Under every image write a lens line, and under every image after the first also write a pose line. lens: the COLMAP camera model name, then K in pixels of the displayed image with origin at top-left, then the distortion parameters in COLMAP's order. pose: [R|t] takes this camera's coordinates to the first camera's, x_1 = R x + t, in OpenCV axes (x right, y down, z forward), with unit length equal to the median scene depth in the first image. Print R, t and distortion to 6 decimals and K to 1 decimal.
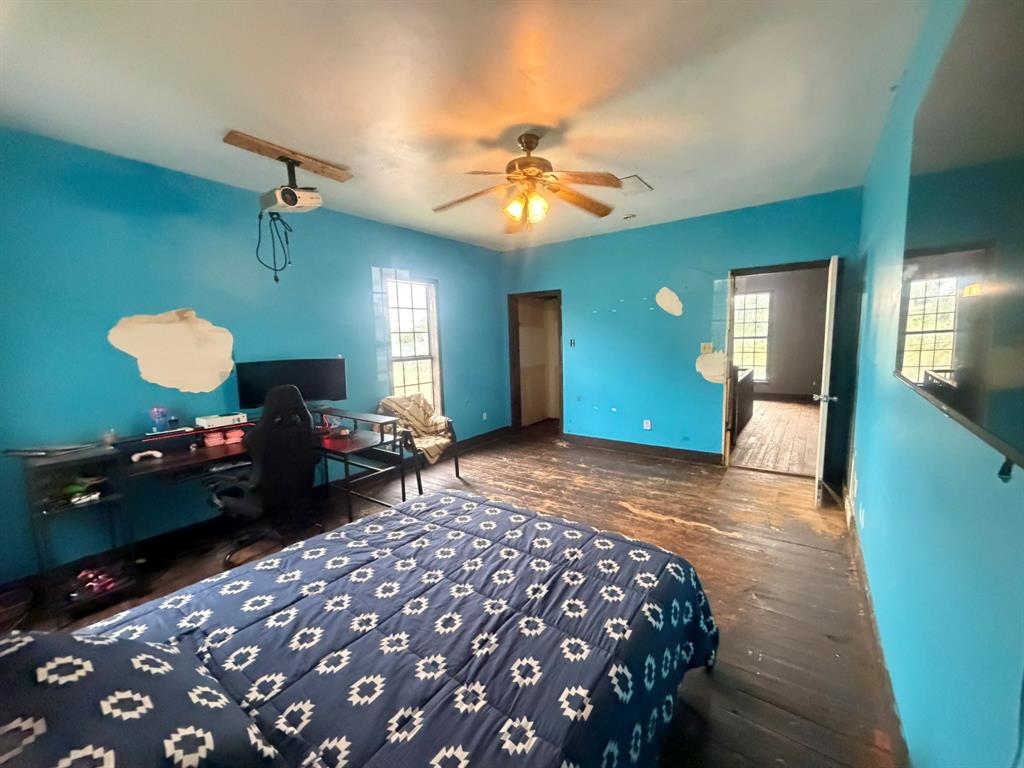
lens RADIAL K [[408.6, 0, 504.6], [0, 408.6, 387.2], [0, 0, 1]] dist [-0.003999, -0.000091]
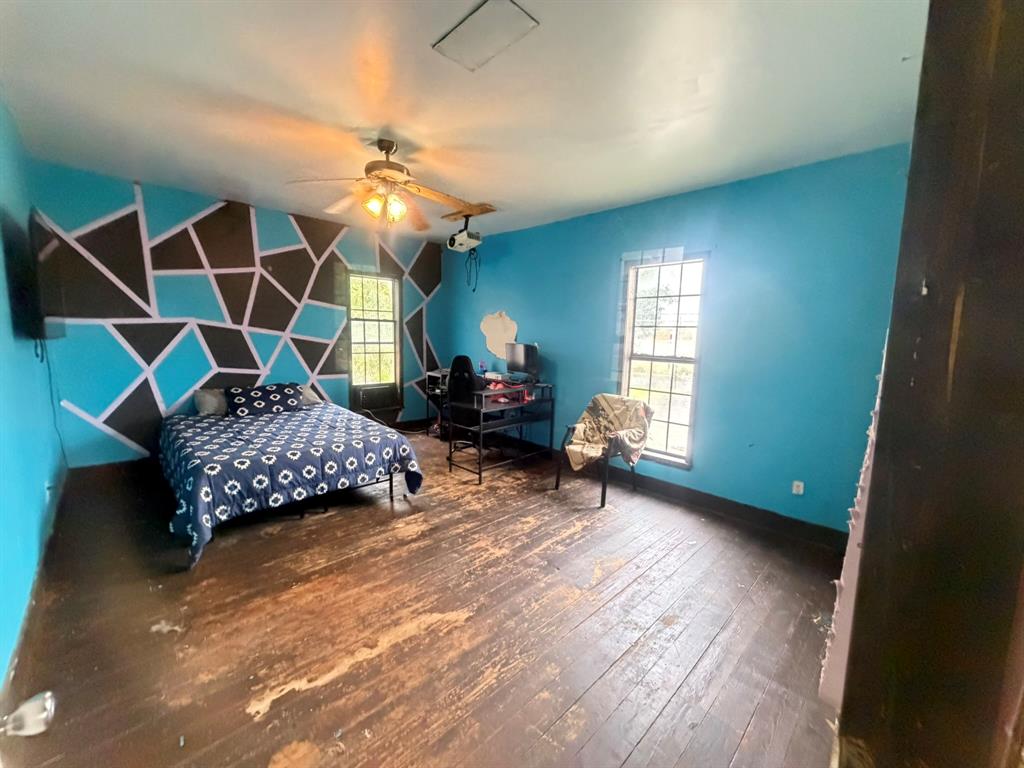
lens RADIAL K [[408.6, 0, 505.3], [0, 408.6, 376.6], [0, 0, 1]] dist [-0.003999, -0.000091]
pose [[-0.165474, 0.116215, -0.979343, 0.869426], [-0.150651, 0.978400, 0.141558, -0.146119], [0.974640, 0.170963, -0.144392, 1.167877]]
